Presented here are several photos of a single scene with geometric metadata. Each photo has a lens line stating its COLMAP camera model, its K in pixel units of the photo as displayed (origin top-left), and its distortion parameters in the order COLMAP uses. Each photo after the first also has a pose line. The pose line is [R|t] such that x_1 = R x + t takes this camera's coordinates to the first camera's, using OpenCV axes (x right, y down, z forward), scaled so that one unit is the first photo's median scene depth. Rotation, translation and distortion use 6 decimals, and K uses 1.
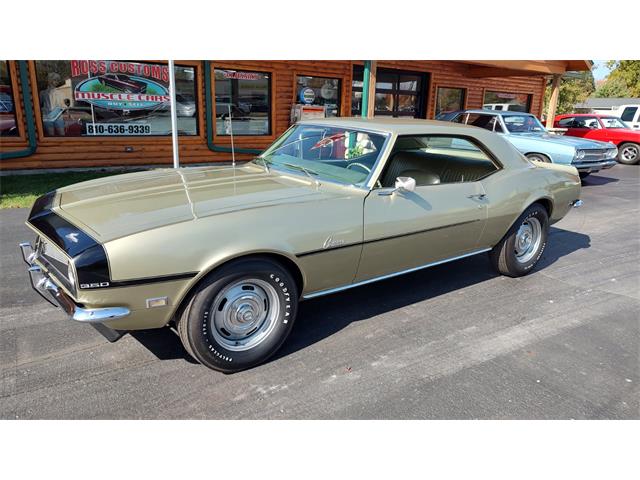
lens RADIAL K [[458.7, 0, 323.3], [0, 458.7, 239.8], [0, 0, 1]] dist [0.020946, -0.019598]
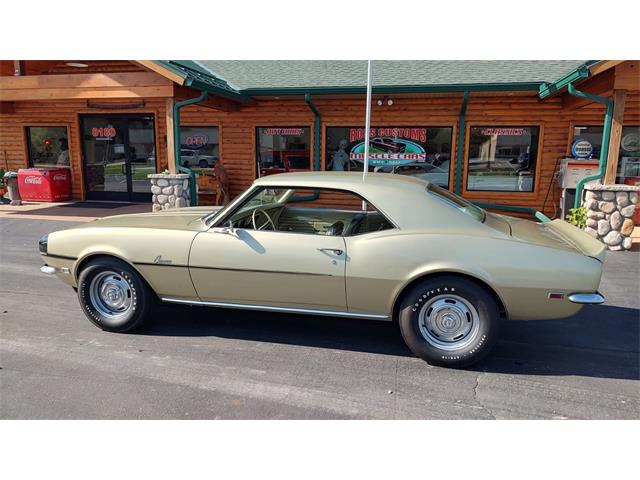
lens RADIAL K [[458.7, 0, 324.1], [0, 458.7, 239.4], [0, 0, 1]] dist [0.020946, -0.019598]
pose [[0.646164, 0.113533, -0.754707, 0.413730], [-0.201558, 0.979150, -0.025273, -0.035820], [0.736102, 0.168448, 0.655575, 0.136706]]
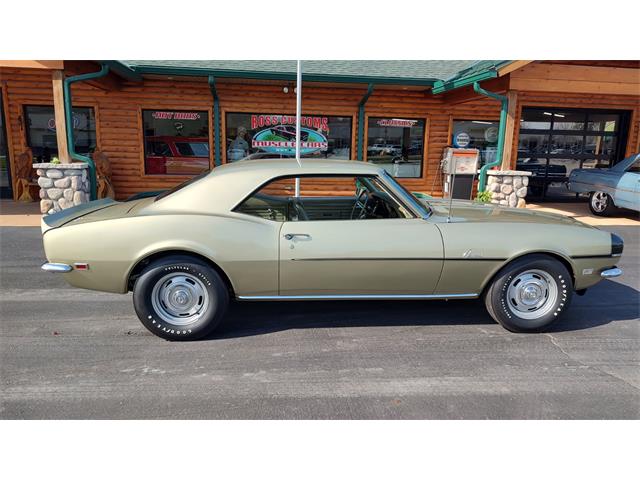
lens RADIAL K [[458.7, 0, 324.7], [0, 458.7, 237.2], [0, 0, 1]] dist [0.020946, -0.019598]
pose [[0.880879, 0.078846, -0.466728, 0.236579], [-0.123538, 0.990150, -0.065891, -0.003528], [0.456935, 0.115701, 0.881943, 0.017291]]
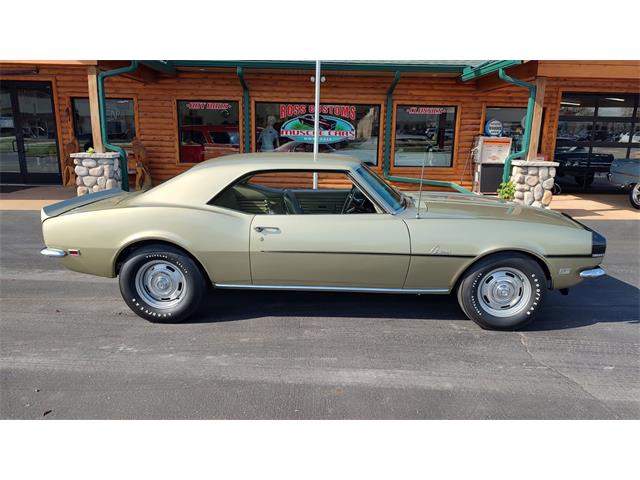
lens RADIAL K [[458.7, 0, 323.1], [0, 458.7, 235.8], [0, 0, 1]] dist [0.020946, -0.019598]
pose [[0.818804, 0.112043, -0.563033, 0.305870], [-0.150359, 0.988387, -0.021976, -0.019684], [0.554032, 0.102652, 0.826142, 0.040300]]
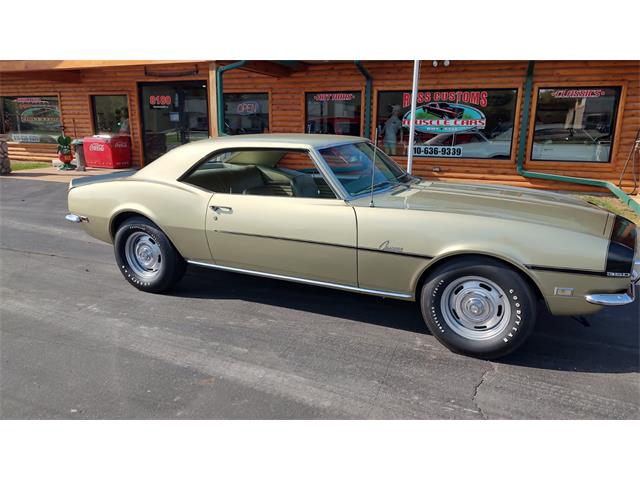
lens RADIAL K [[458.7, 0, 324.9], [0, 458.7, 239.4], [0, 0, 1]] dist [0.020946, -0.019598]
pose [[0.525367, 0.179709, -0.831681, 0.416449], [-0.226470, 0.971717, 0.066908, -0.047658], [0.820183, 0.153199, 0.551207, 0.207477]]
